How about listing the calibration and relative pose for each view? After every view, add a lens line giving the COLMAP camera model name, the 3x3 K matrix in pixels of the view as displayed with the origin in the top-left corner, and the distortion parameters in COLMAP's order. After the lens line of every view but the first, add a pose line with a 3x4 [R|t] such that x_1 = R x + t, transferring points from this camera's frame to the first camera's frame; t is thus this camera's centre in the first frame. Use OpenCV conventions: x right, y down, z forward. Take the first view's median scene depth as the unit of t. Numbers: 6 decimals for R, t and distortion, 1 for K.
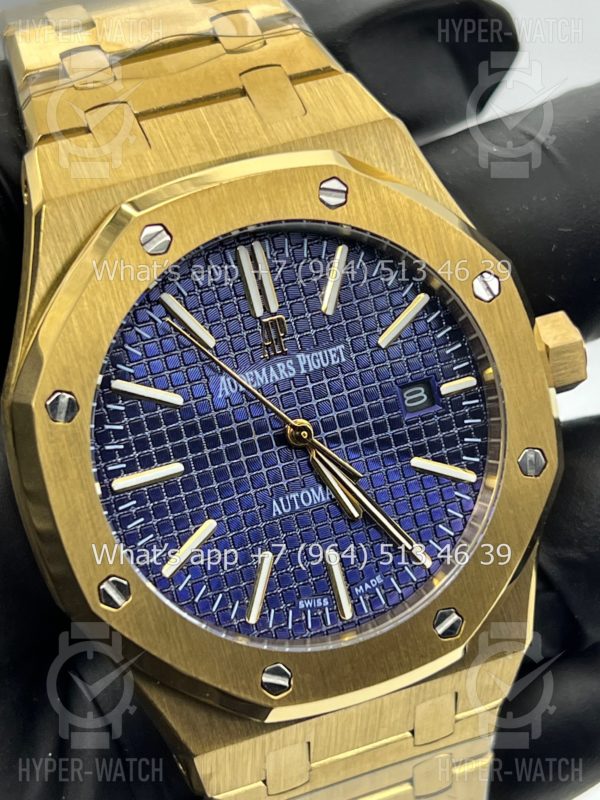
lens RADIAL K [[1871.4, 0, 300.0], [0, 1871.4, 400.0], [0, 0, 1]] dist [0.143384, 0.105667]
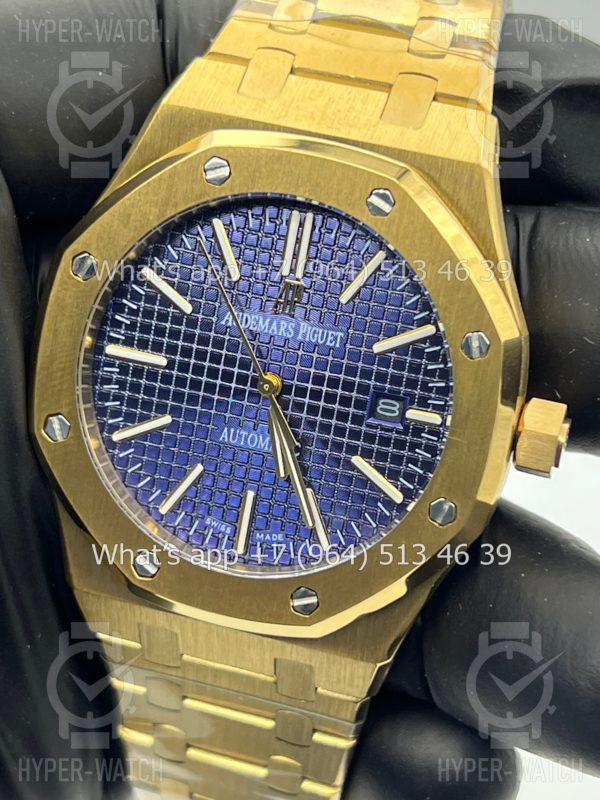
lens RADIAL K [[1871.4, 0, 300.0], [0, 1871.4, 400.0], [0, 0, 1]] dist [0.143384, 0.105667]
pose [[0.792968, 0.462544, -0.396553, 0.457870], [-0.438642, 0.885140, 0.155306, -0.154712], [0.422841, 0.050792, 0.904779, 0.000089]]
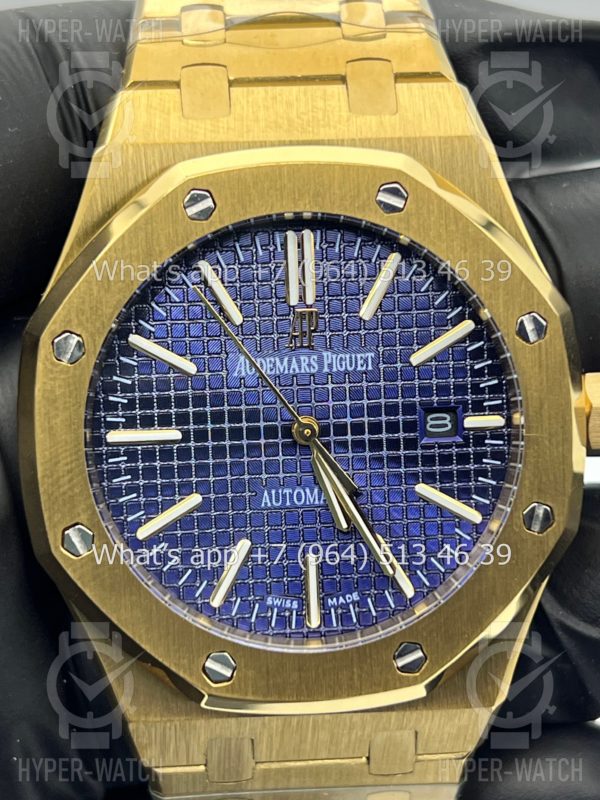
lens RADIAL K [[1871.4, 0, 300.0], [0, 1871.4, 400.0], [0, 0, 1]] dist [0.143384, 0.105667]
pose [[0.953335, 0.230861, -0.194564, 0.182589], [-0.230185, 0.972789, 0.026399, -0.022721], [0.195364, 0.019618, 0.980535, 0.038977]]
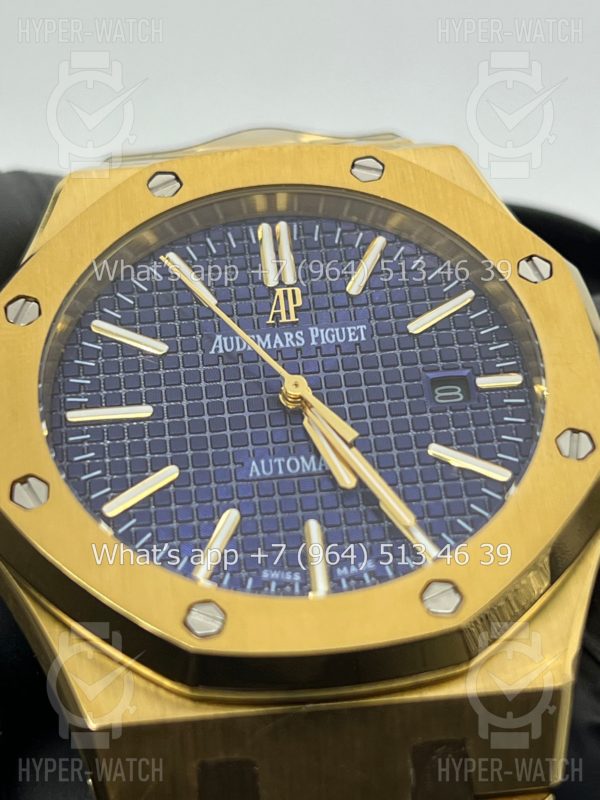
lens RADIAL K [[1871.4, 0, 300.0], [0, 1871.4, 400.0], [0, 0, 1]] dist [0.143384, 0.105667]
pose [[0.954813, -0.015383, -0.296810, 0.253463], [-0.163551, 0.806658, -0.567938, 0.501193], [0.248161, 0.590818, 0.767692, 0.345815]]
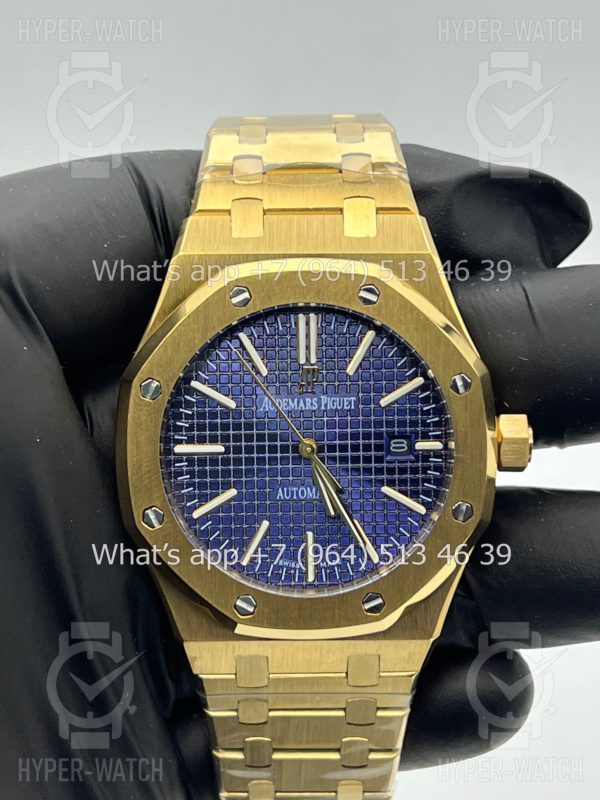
lens RADIAL K [[1871.4, 0, 300.0], [0, 1871.4, 400.0], [0, 0, 1]] dist [0.143384, 0.105667]
pose [[0.939027, 0.255481, -0.230128, 0.317122], [-0.255456, 0.966342, 0.030424, -0.060876], [0.230155, 0.030219, 0.972685, -0.414525]]
